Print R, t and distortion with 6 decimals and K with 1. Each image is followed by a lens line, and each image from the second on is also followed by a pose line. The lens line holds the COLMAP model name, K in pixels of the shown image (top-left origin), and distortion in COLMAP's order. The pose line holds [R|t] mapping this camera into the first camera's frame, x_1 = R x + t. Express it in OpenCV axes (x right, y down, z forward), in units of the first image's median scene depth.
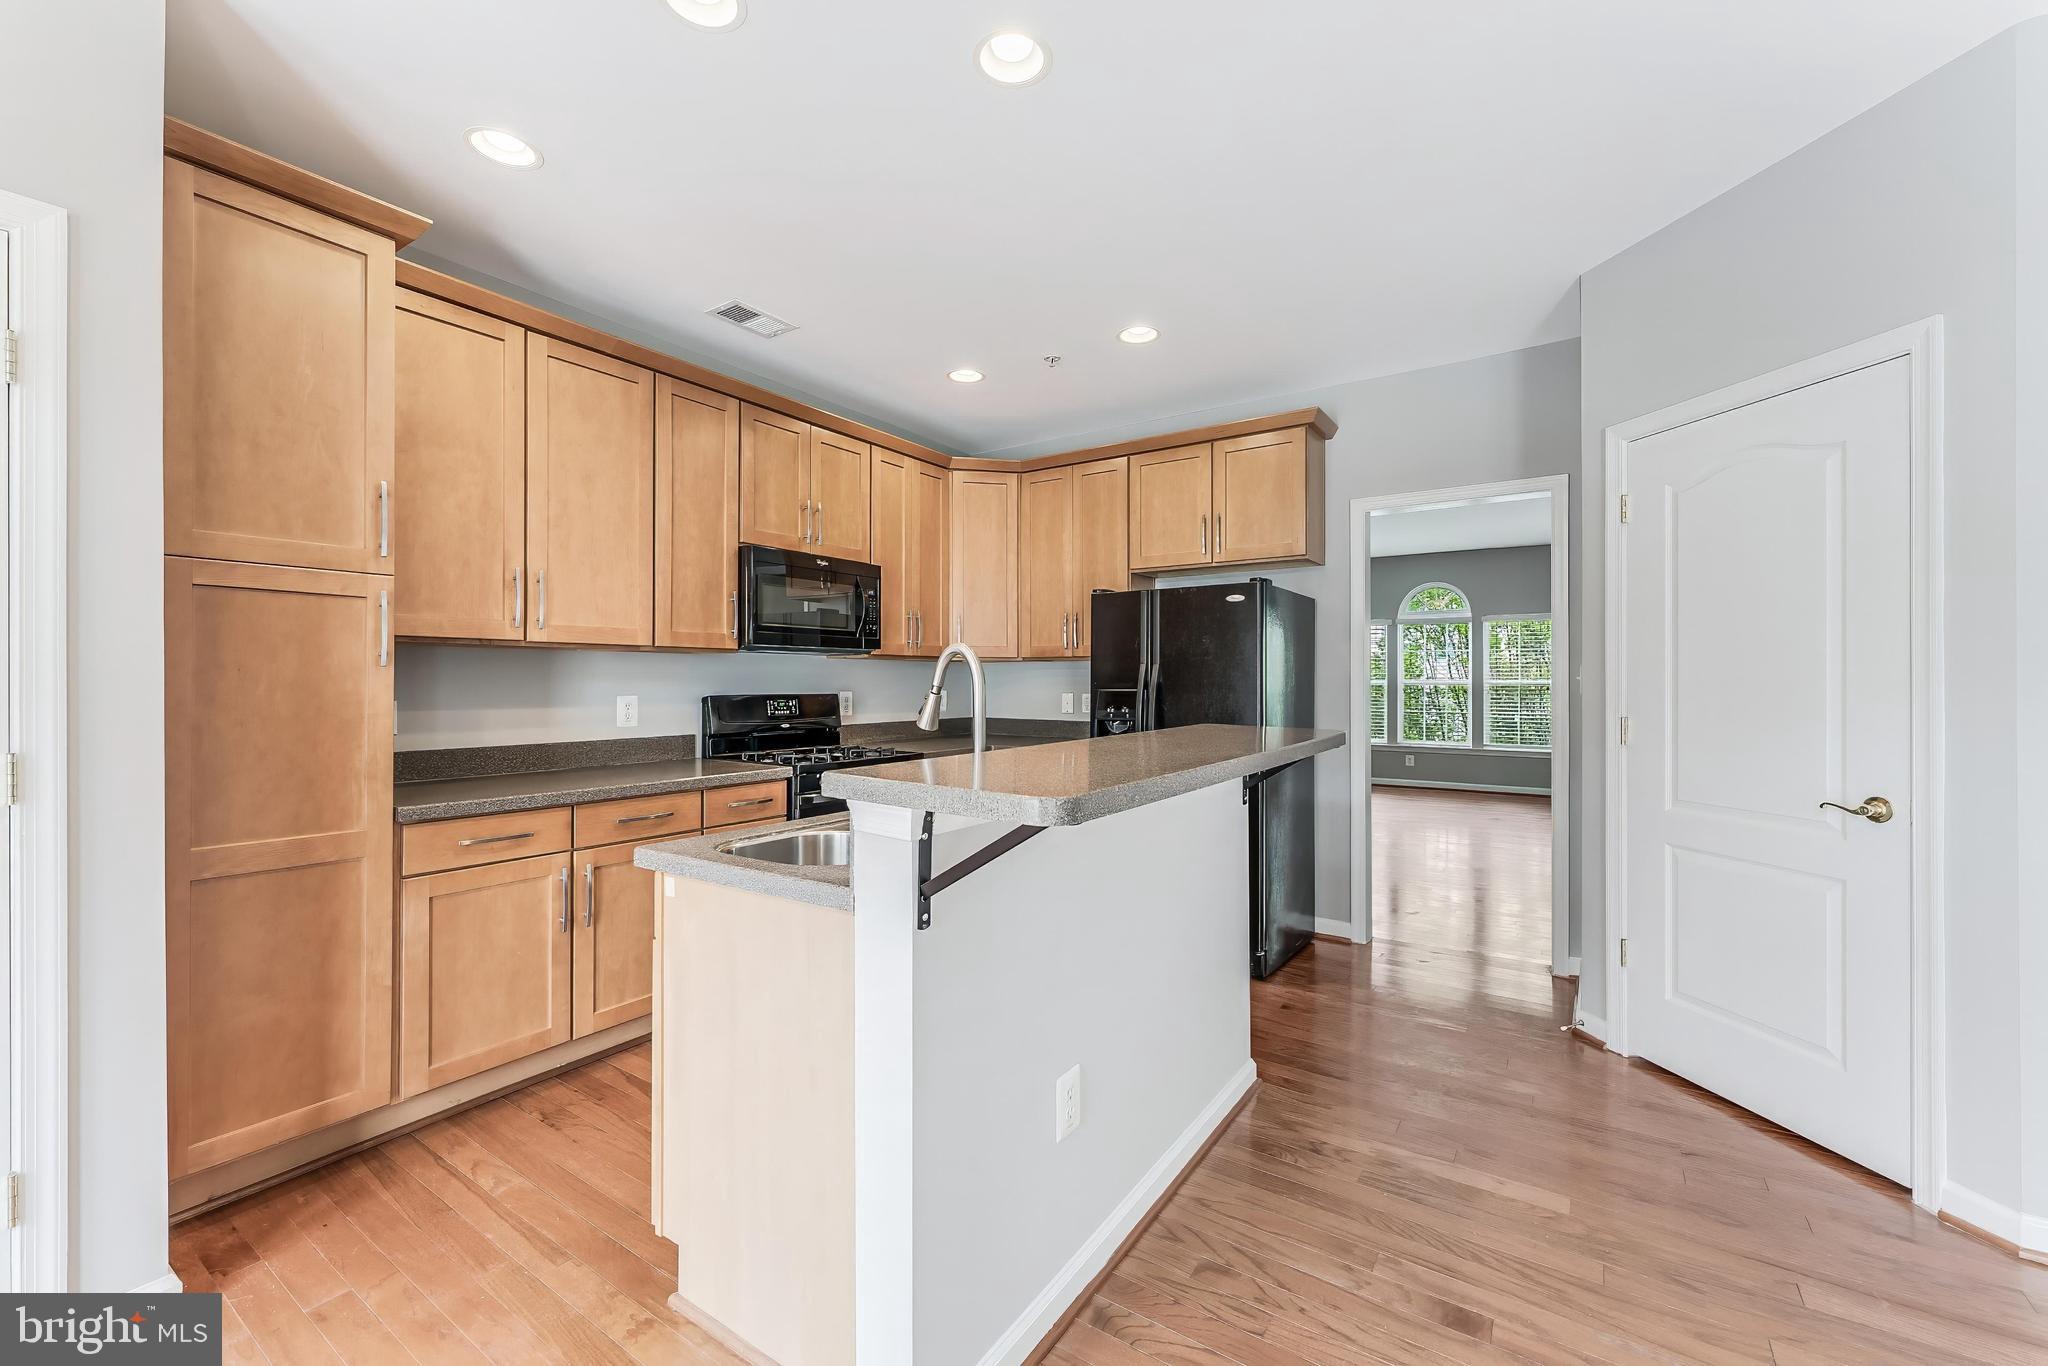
lens RADIAL K [[819.0, 0, 1020.3], [0, 819.0, 687.0], [0, 0, 1]] dist [-0.000094, -0.000124]
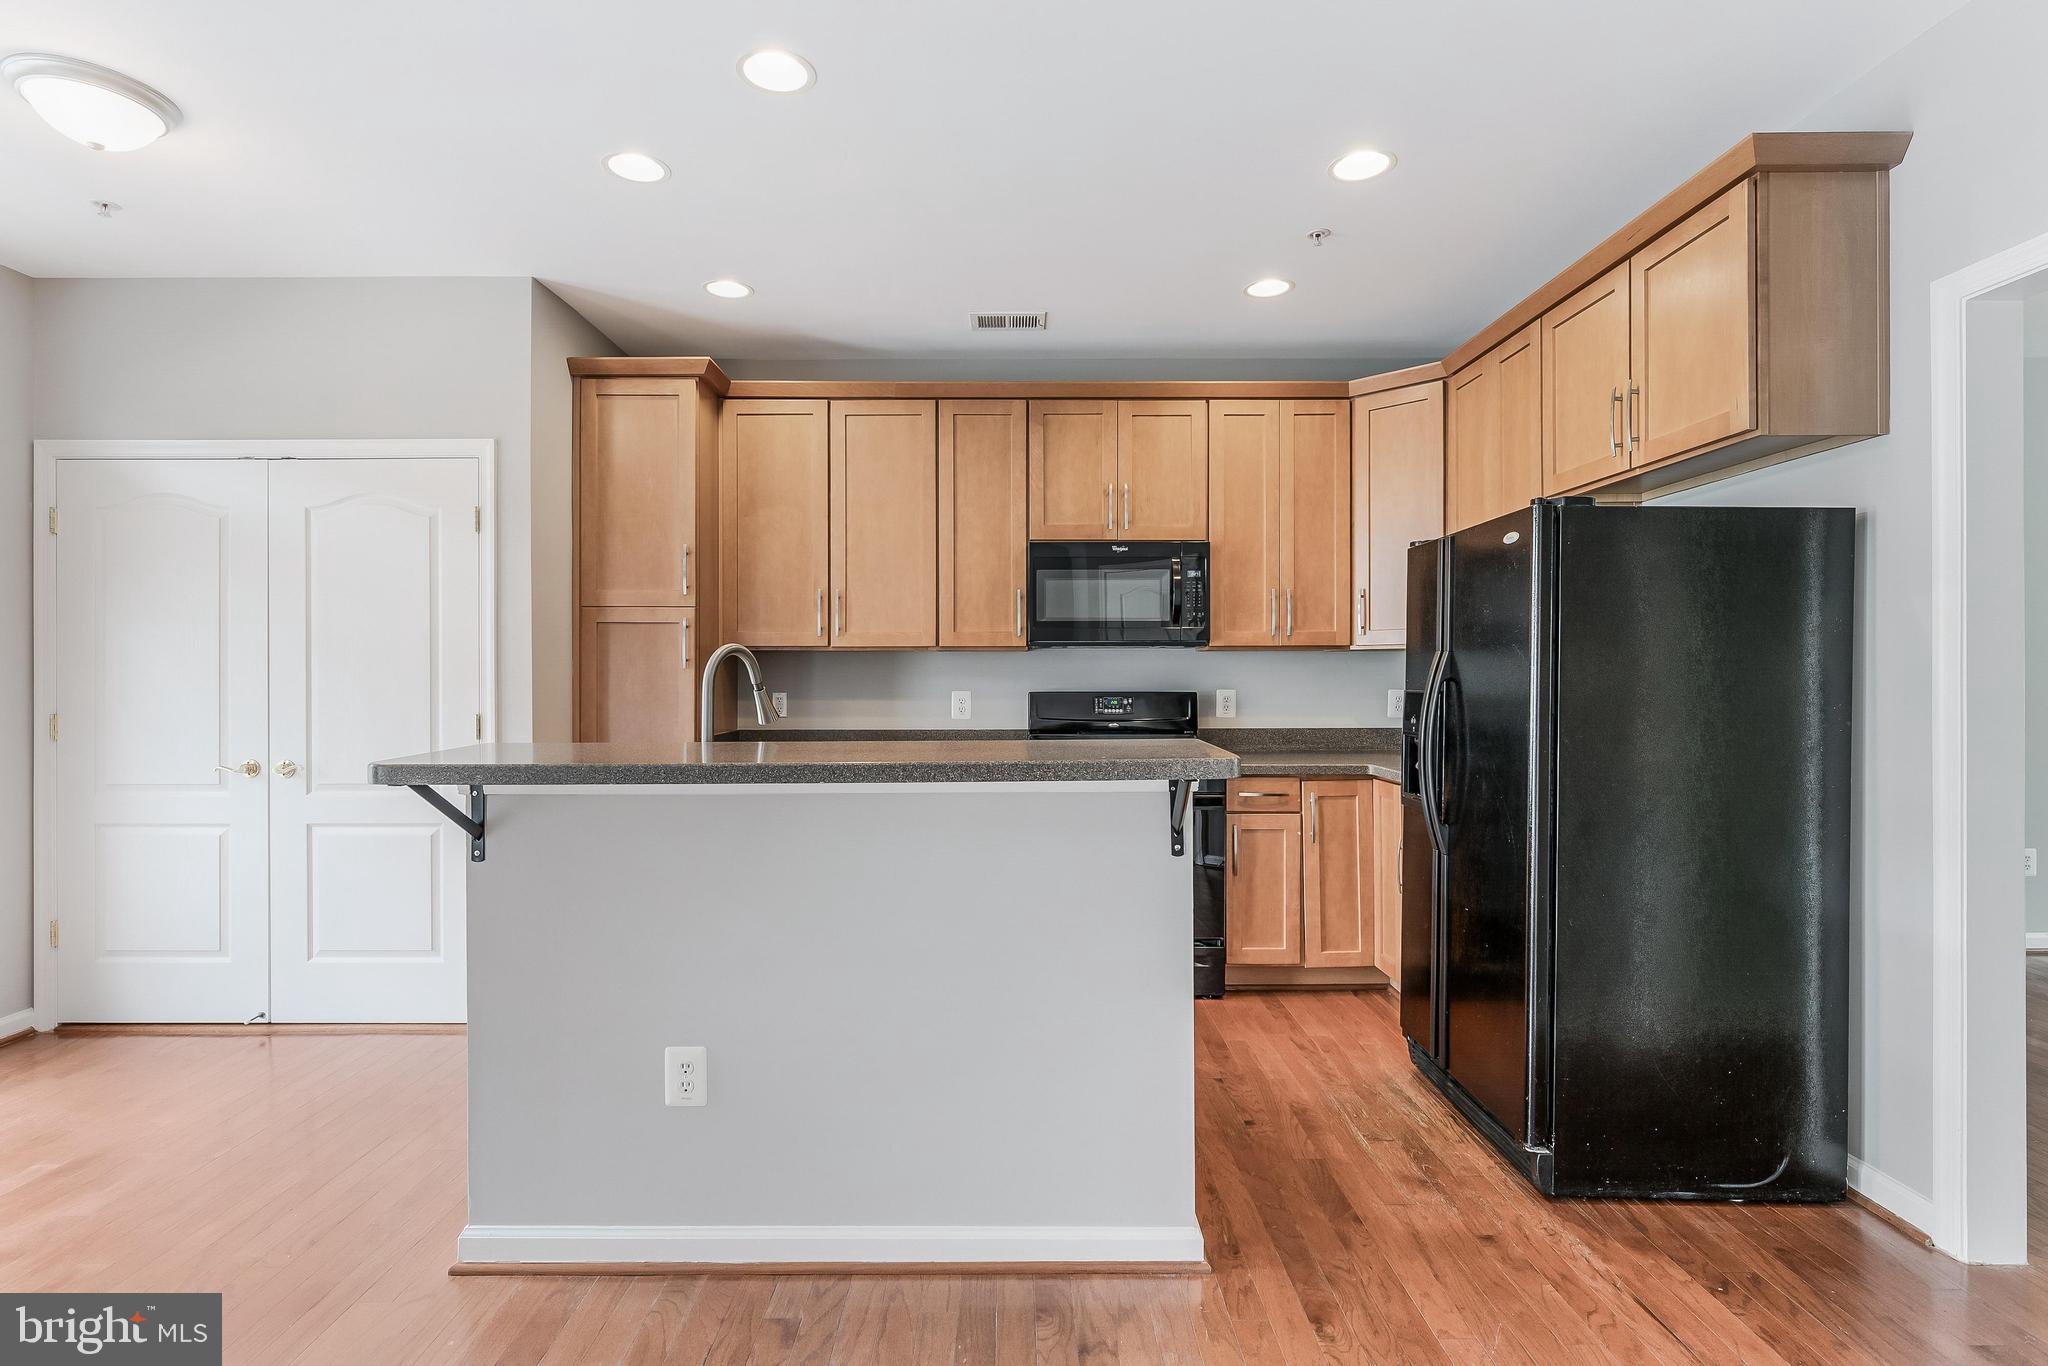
lens RADIAL K [[984.3, 0, 1024.0], [0, 984.3, 683.0], [0, 0, 1]] dist [-0.000112, 0.000044]
pose [[0.569126, 0.002574, -0.822246, 0.658341], [-0.003033, 0.999995, 0.001031, -0.001895], [0.822245, 0.001907, 0.569131, 0.308811]]
